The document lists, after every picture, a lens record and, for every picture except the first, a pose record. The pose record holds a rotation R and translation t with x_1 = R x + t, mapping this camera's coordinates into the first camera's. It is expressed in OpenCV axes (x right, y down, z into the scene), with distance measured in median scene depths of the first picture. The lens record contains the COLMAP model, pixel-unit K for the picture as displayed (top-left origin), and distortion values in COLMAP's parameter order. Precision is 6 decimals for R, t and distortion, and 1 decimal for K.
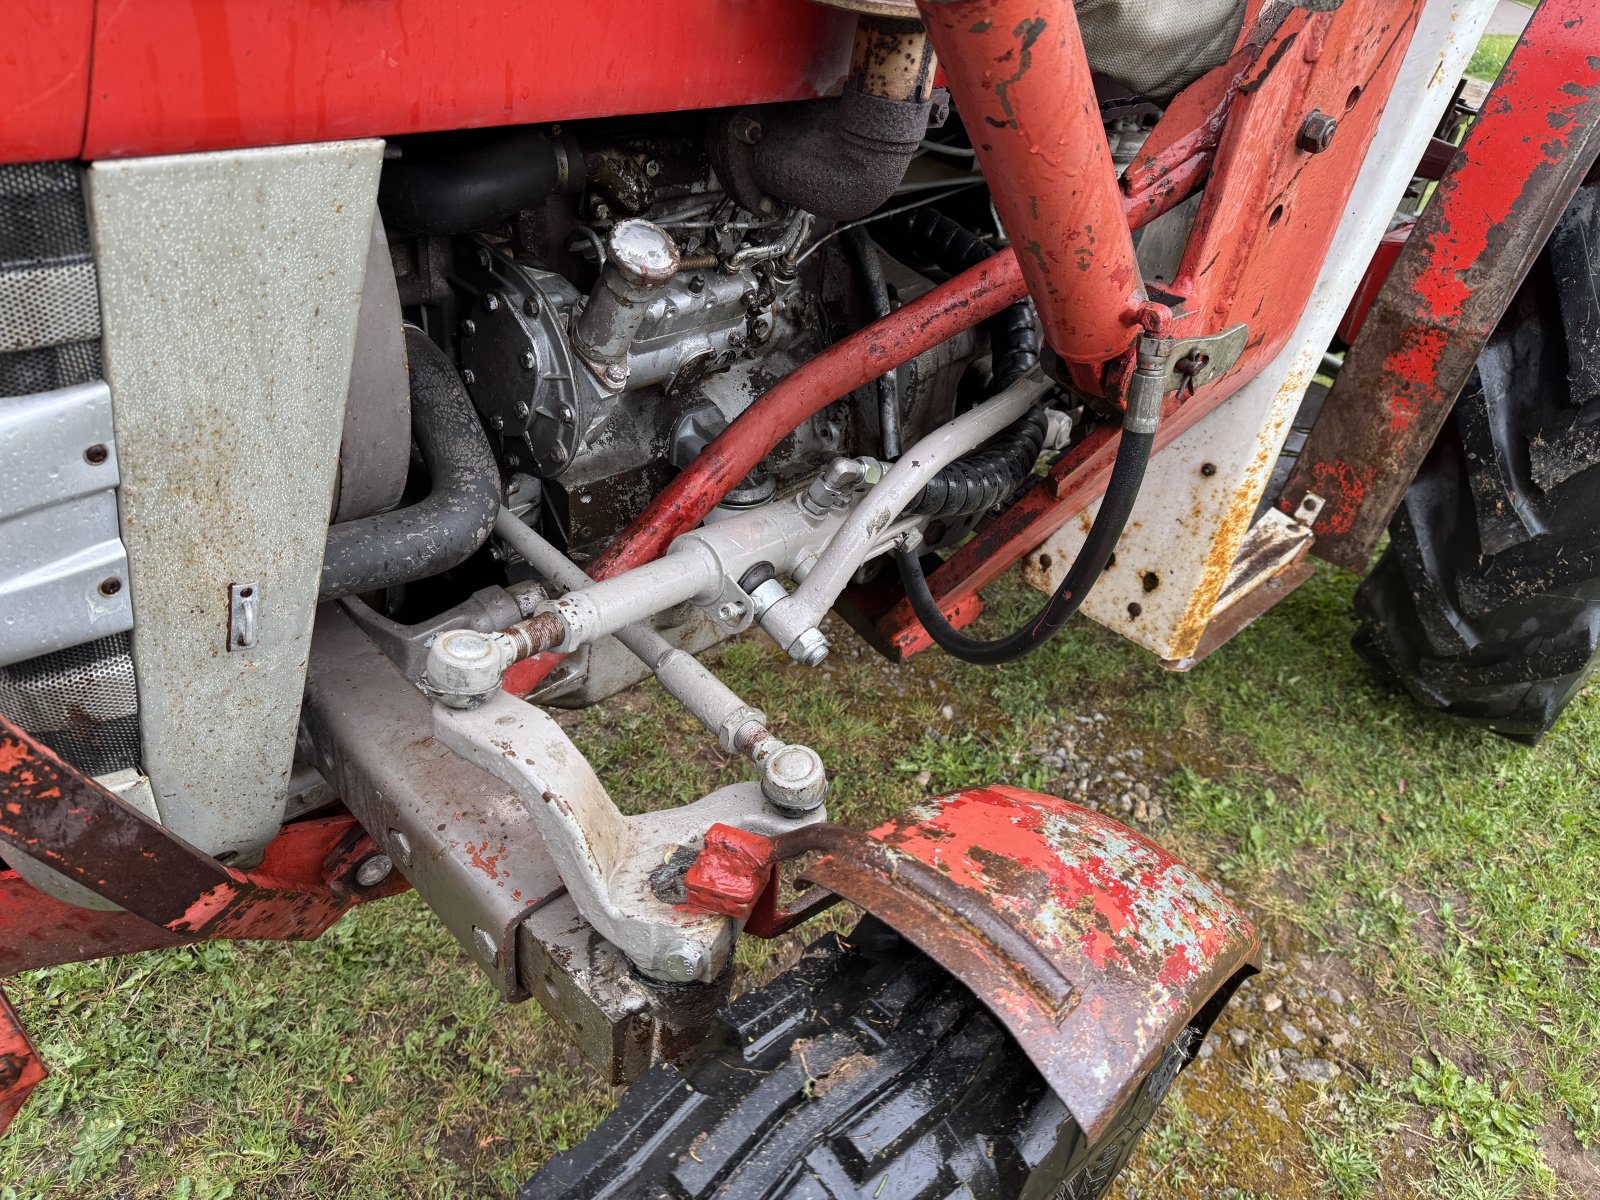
lens RADIAL K [[1101.2, 0, 800.4], [0, 1101.2, 601.3], [0, 0, 1]] dist [0.089204, -0.115298]
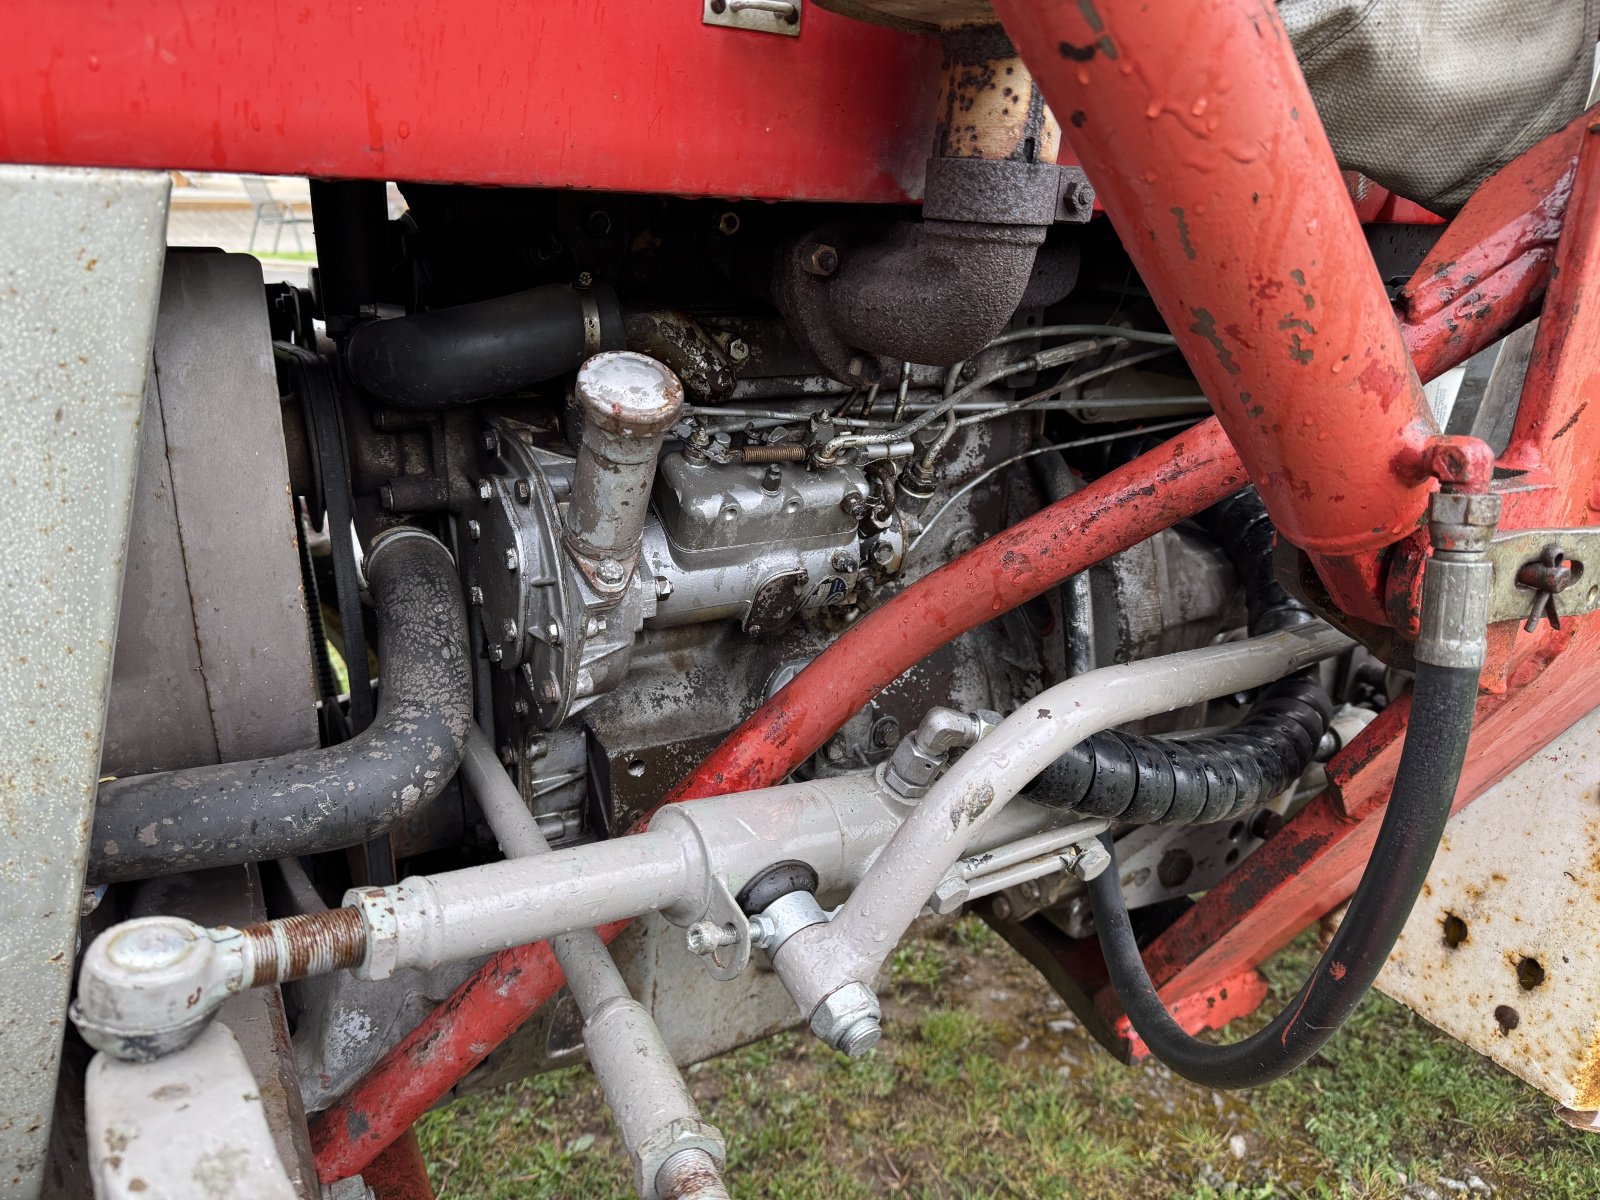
lens RADIAL K [[1191.1, 0, 762.3], [0, 1191.1, 595.8], [0, 0, 1]] dist [0.060928, -0.078360]
pose [[0.963064, 0.012989, -0.268960, 0.119673], [-0.089571, 0.957410, -0.274488, 0.006479], [0.253940, 0.288440, 0.923210, 0.306566]]
